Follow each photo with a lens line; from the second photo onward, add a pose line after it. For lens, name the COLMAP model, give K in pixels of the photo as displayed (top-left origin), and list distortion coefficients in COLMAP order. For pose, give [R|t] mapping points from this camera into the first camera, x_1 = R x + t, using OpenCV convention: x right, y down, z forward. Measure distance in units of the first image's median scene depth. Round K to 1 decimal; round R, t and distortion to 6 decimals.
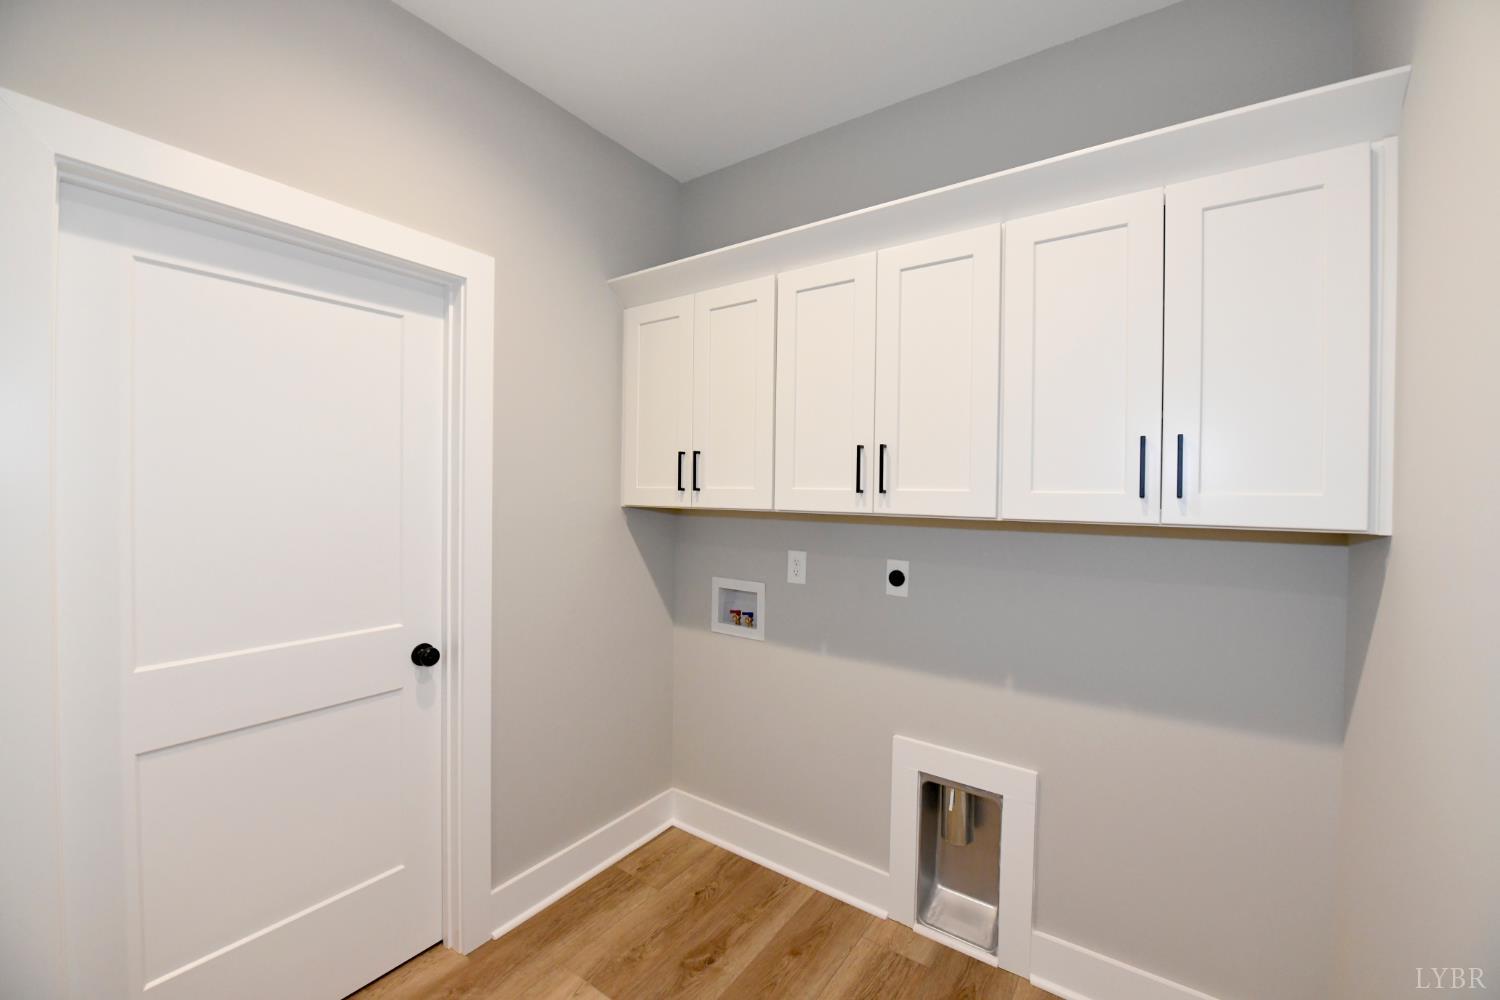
lens RADIAL K [[600.4, 0, 744.8], [0, 600.4, 509.9], [0, 0, 1]] dist [-0.014452, -0.002385]
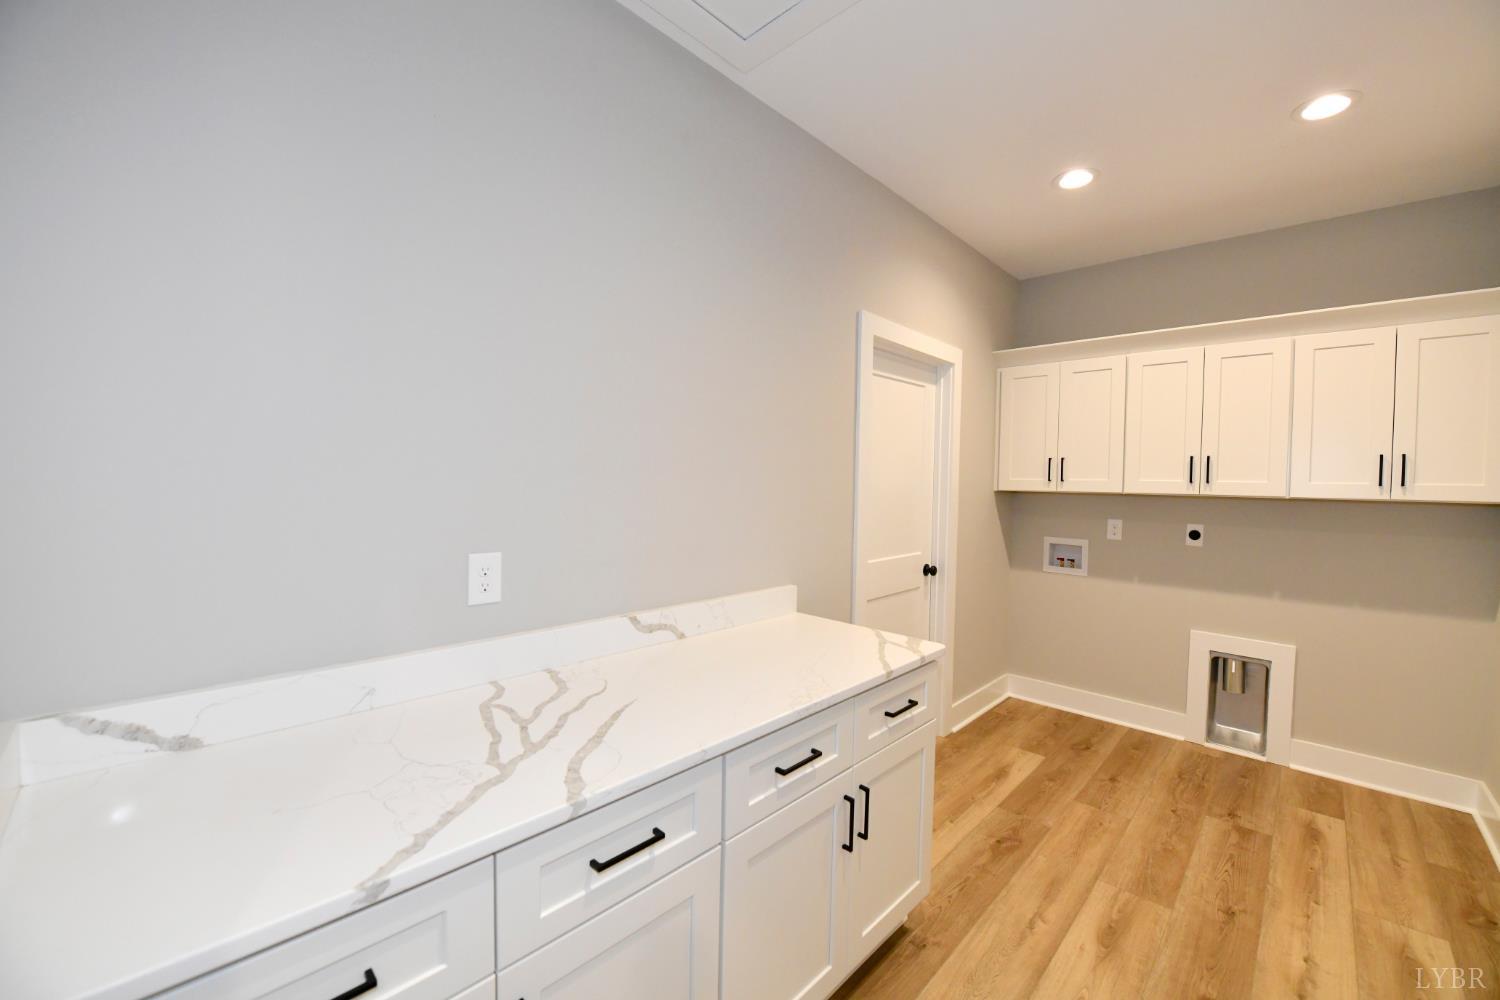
lens RADIAL K [[600.4, 0, 746.2], [0, 600.4, 506.4], [0, 0, 1]] dist [-0.014452, -0.002385]
pose [[0.988624, 0.010299, -0.150055, -0.736076], [-0.008477, 0.999882, 0.012779, 0.025414], [0.150169, -0.011362, 0.988595, -0.817113]]
